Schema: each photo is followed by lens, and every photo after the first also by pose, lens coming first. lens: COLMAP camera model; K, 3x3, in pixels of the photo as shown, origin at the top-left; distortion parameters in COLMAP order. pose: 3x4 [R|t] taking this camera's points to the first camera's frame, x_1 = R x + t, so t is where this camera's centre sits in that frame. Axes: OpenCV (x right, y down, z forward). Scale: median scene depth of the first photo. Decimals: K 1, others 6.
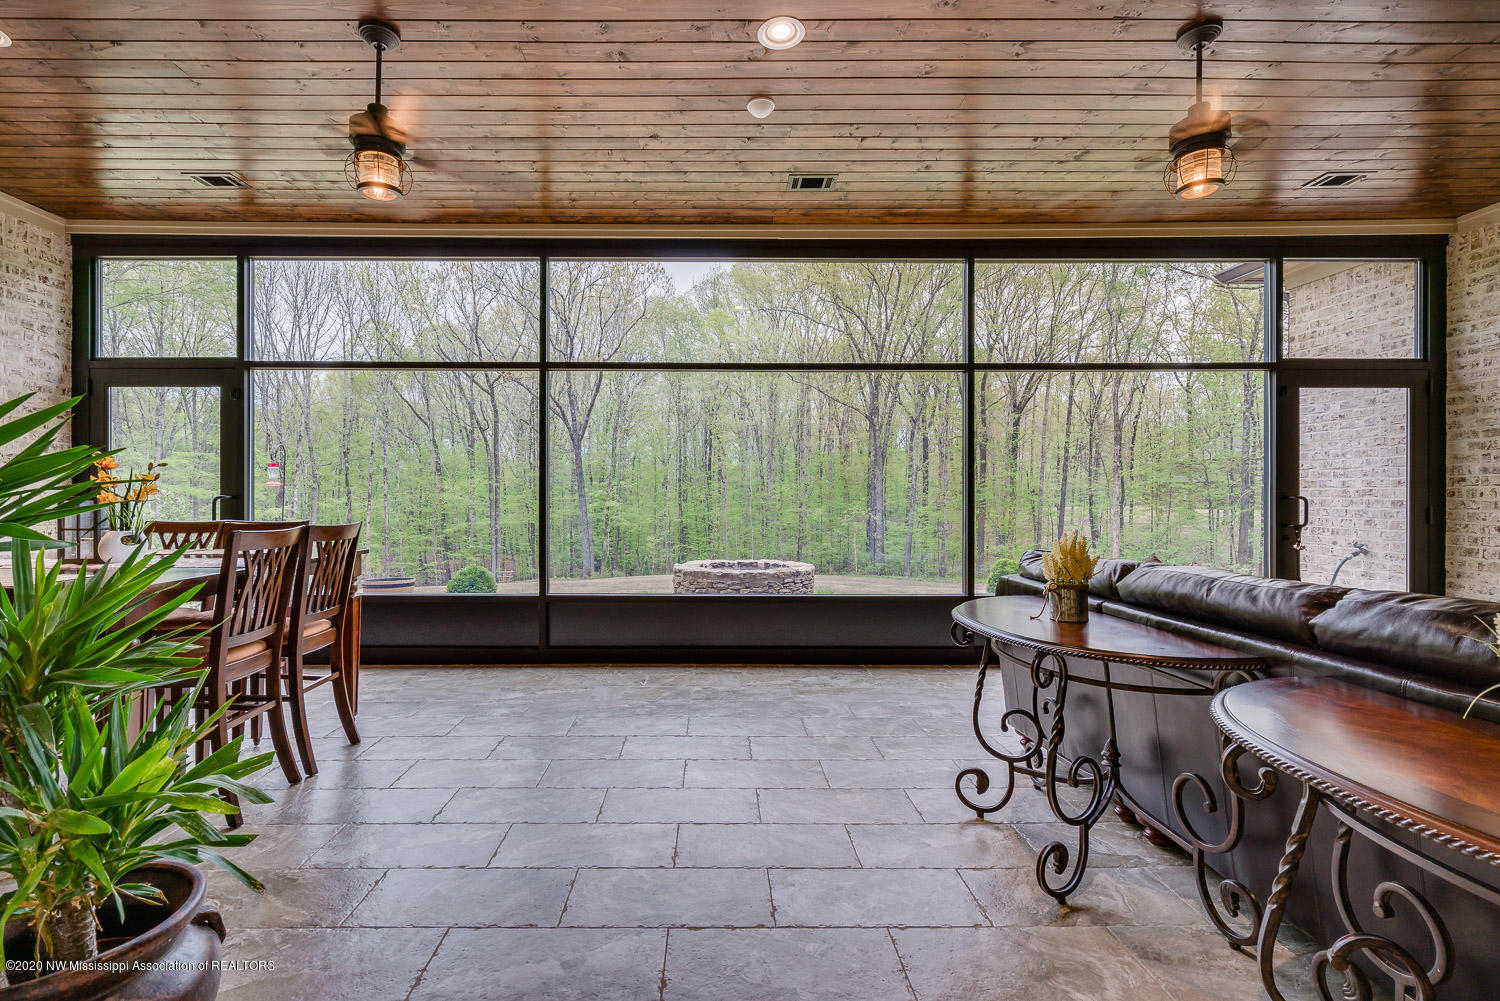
lens RADIAL K [[682.8, 0, 749.9], [0, 682.8, 496.7], [0, 0, 1]] dist [-0.000600, -0.000042]
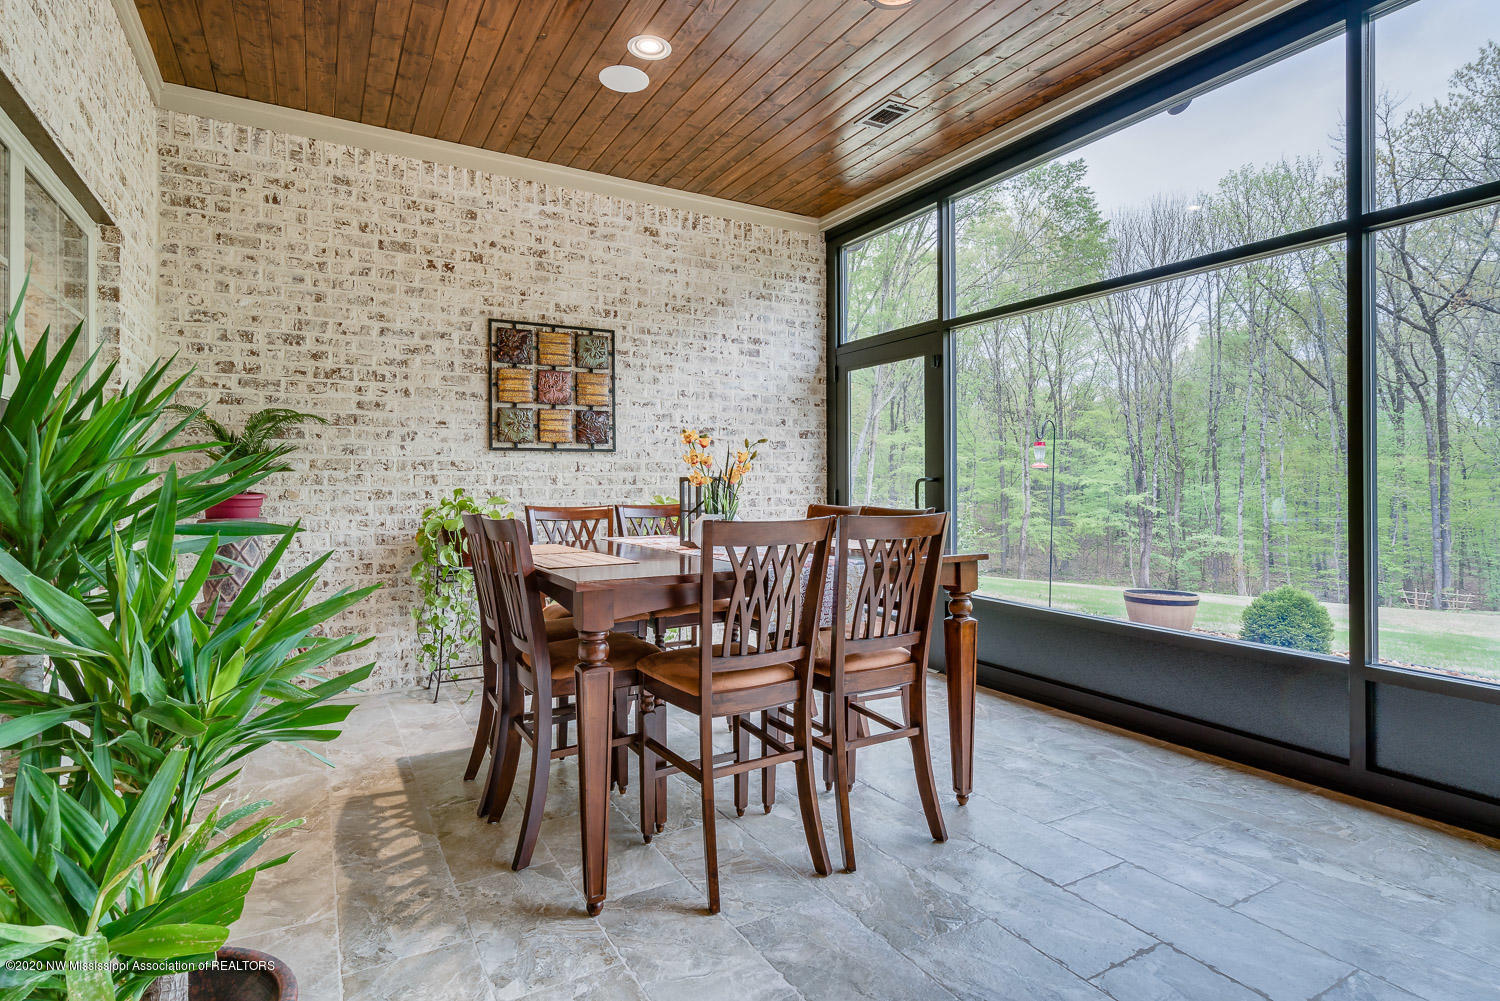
lens RADIAL K [[762.7, 0, 763.9], [0, 762.7, 478.6], [0, 0, 1]] dist [0.003477, 0.000677]
pose [[0.451305, -0.007198, -0.892341, 0.014146], [0.001810, 0.999973, -0.007151, 0.006061], [0.892368, 0.001612, 0.451306, 0.354513]]
